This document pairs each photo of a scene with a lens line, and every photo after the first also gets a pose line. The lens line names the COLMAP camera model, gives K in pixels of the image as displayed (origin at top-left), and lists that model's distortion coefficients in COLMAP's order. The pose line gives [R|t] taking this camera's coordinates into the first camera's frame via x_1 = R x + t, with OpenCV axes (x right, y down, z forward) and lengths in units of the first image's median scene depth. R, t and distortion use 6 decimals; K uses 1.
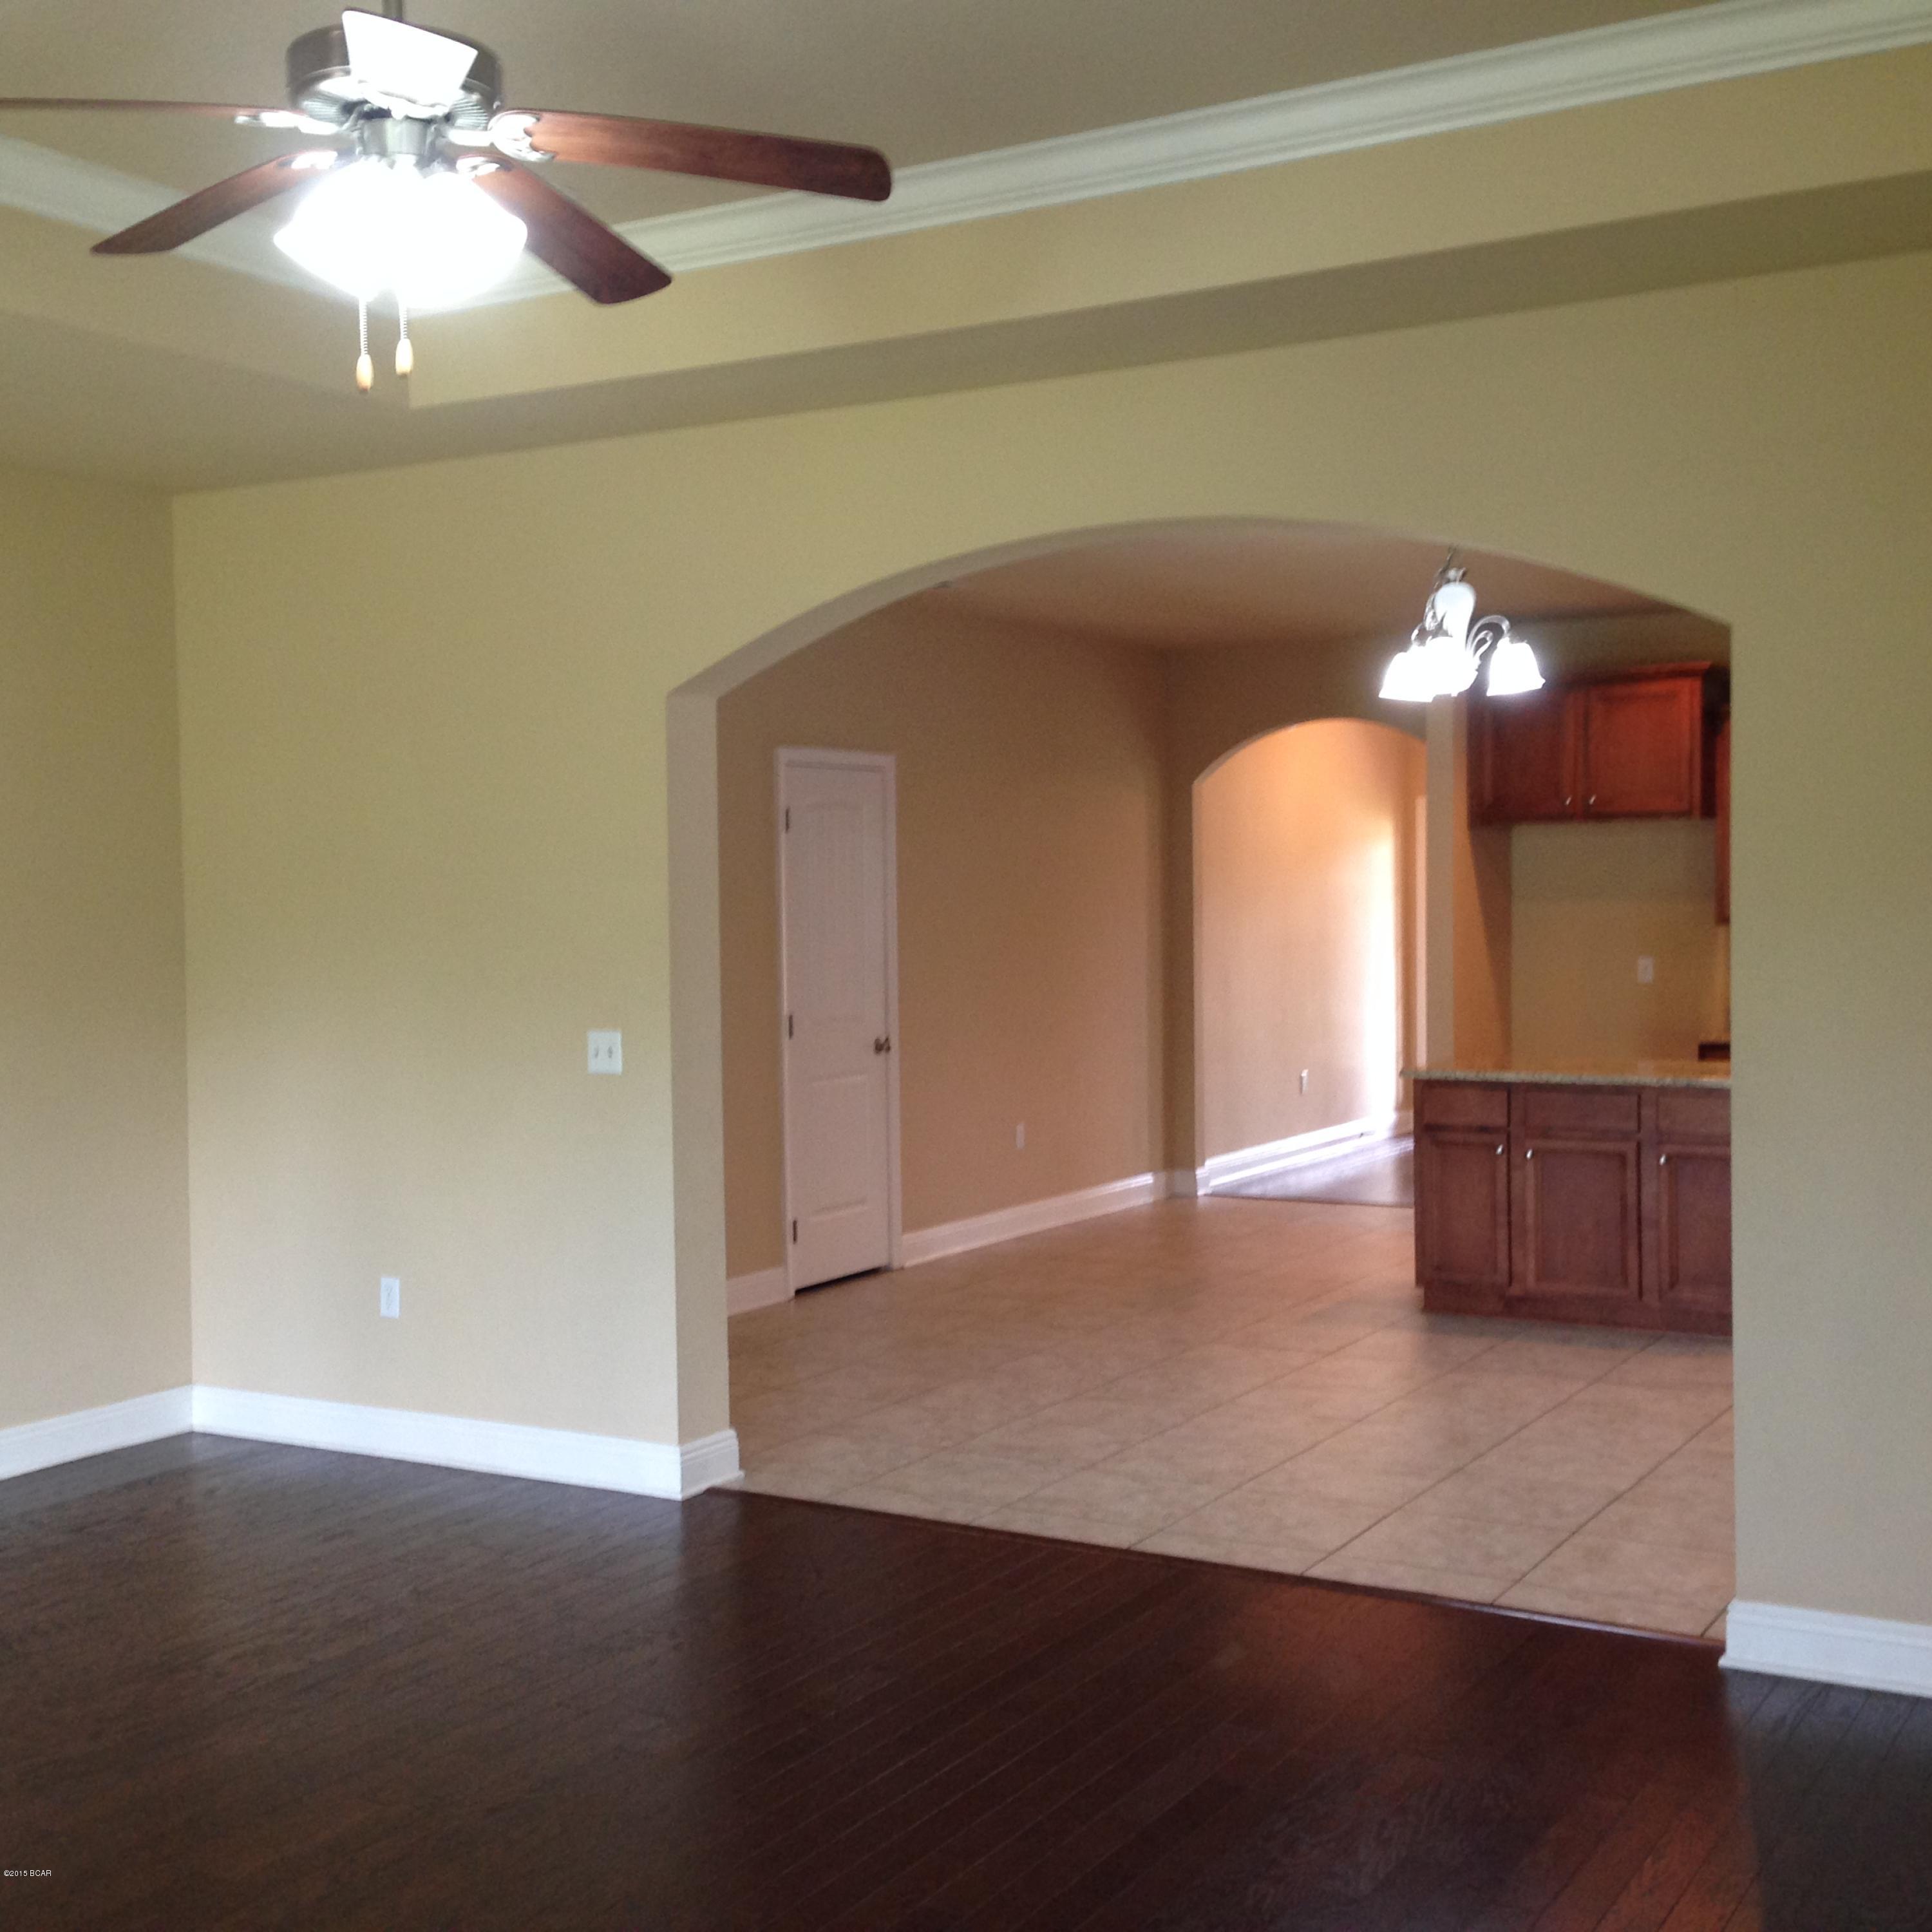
lens RADIAL K [[2367.4, 0, 966.0], [0, 2367.4, 966.0], [0, 0, 1]] dist [0.015282, 0.004627]
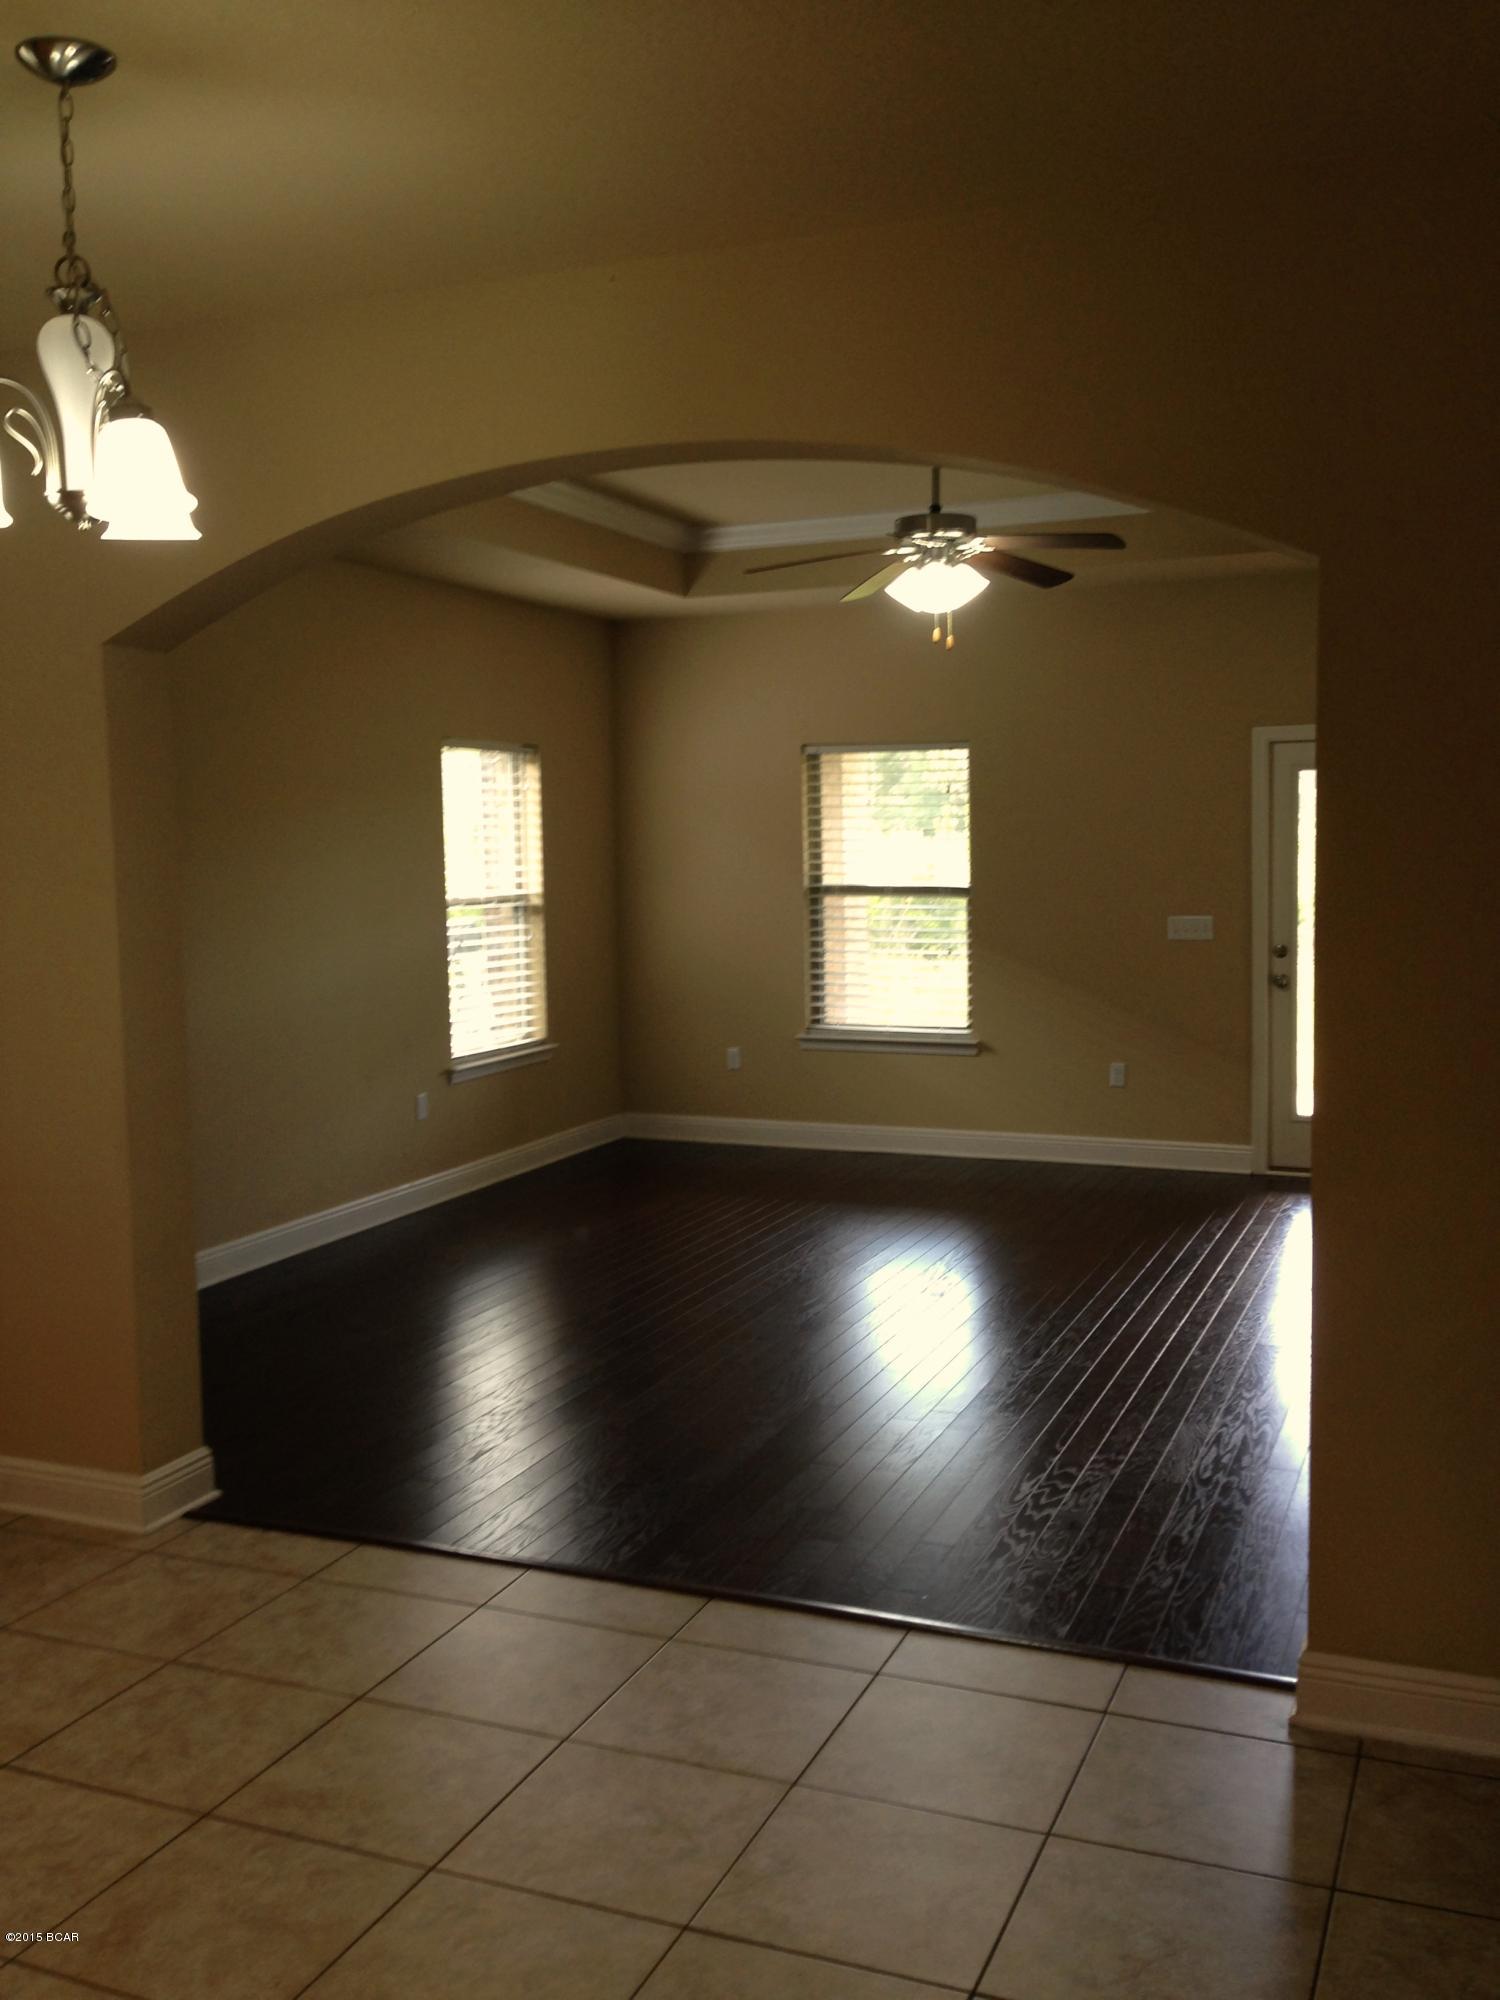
lens RADIAL K [[1880.7, 0, 750.0], [0, 1880.7, 1000.0], [0, 0, 1]] dist [0.005389, -0.011573]
pose [[-0.991296, 0.043214, -0.124357, 0.126038], [0.028127, 0.992300, 0.120618, -0.061665], [0.128612, 0.116070, -0.984879, 1.612043]]
